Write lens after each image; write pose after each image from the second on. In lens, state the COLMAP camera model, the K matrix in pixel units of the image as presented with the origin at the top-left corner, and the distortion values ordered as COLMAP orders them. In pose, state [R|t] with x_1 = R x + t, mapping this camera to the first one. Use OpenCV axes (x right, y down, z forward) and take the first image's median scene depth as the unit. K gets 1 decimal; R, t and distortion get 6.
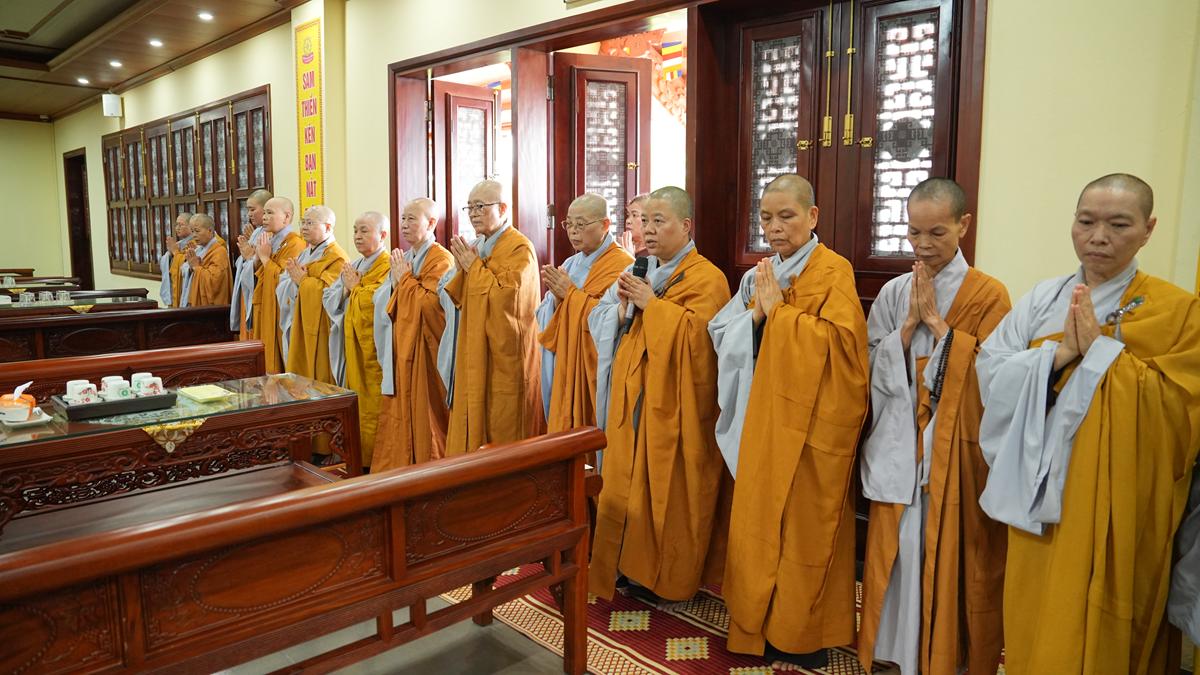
lens RADIAL K [[816.3, 0, 602.3], [0, 816.3, 335.6], [0, 0, 1]] dist [-0.065595, 0.008161]
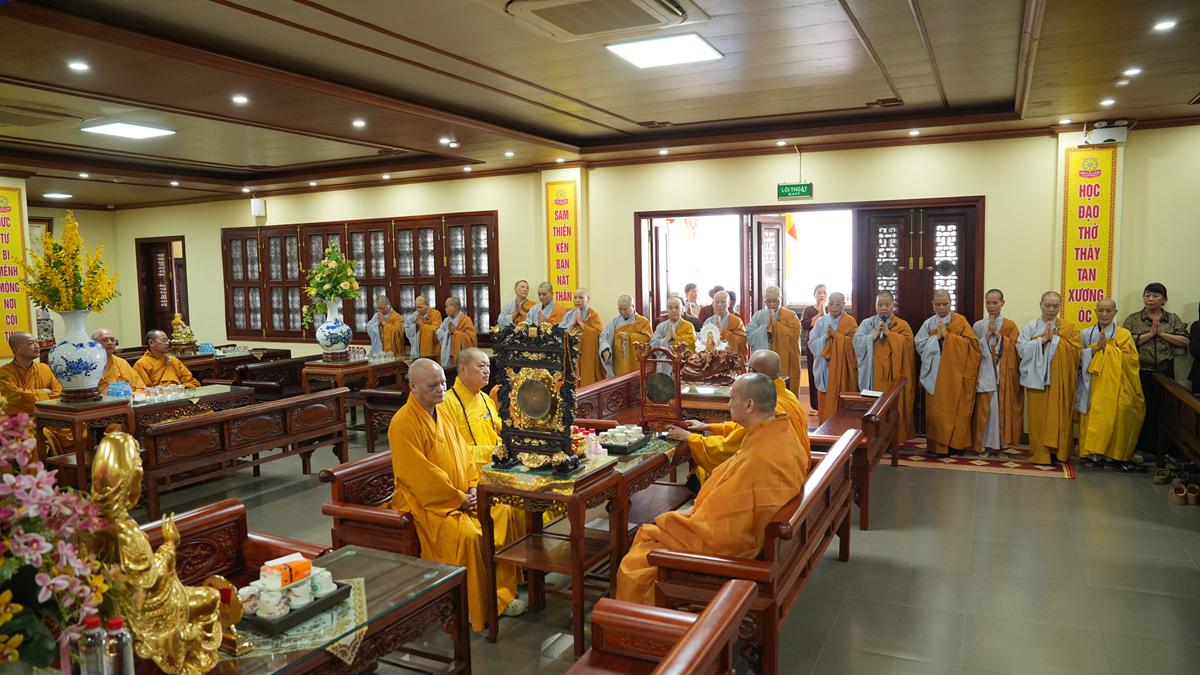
lens RADIAL K [[816.3, 0, 610.9], [0, 816.3, 340.7], [0, 0, 1]] dist [-0.065595, 0.008161]
pose [[0.936689, -0.052918, 0.346140, -2.152285], [0.068911, 0.997042, -0.034052, 0.011634], [-0.343314, 0.055749, 0.937565, -1.484468]]
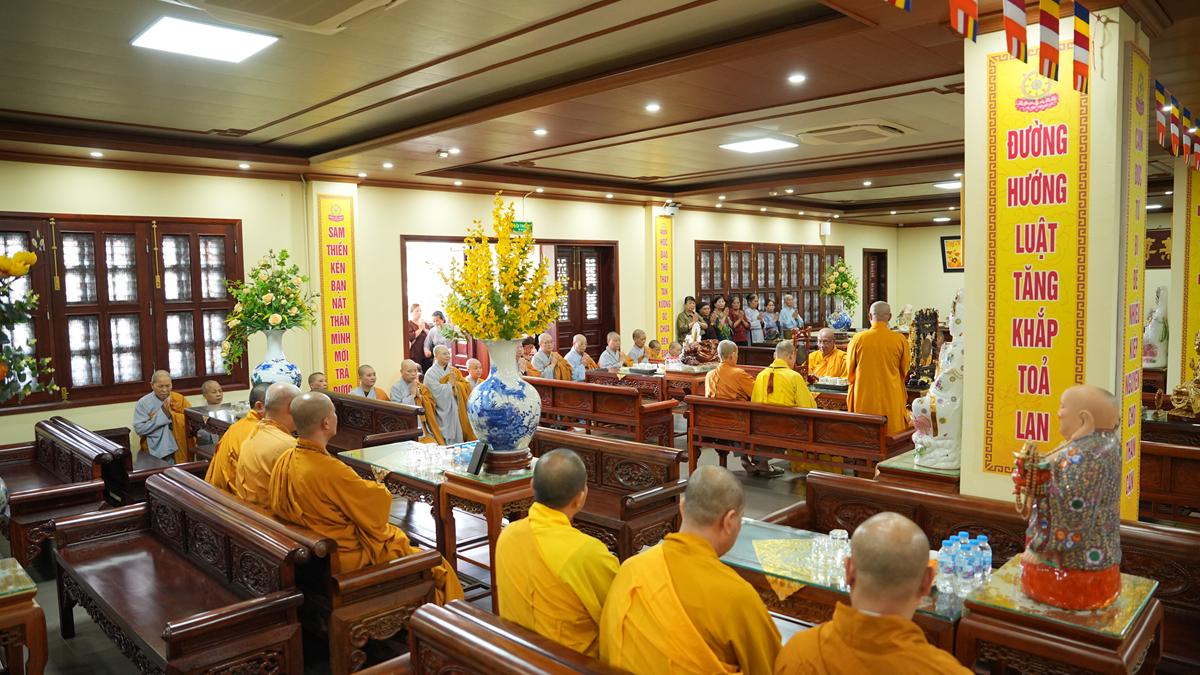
lens RADIAL K [[816.3, 0, 612.2], [0, 816.3, 344.3], [0, 0, 1]] dist [-0.065595, 0.008161]
pose [[-0.000987, -0.078980, 0.996876, -4.799852], [0.148990, 0.985738, 0.078245, -0.369986], [-0.988838, 0.148602, 0.010795, 1.226180]]
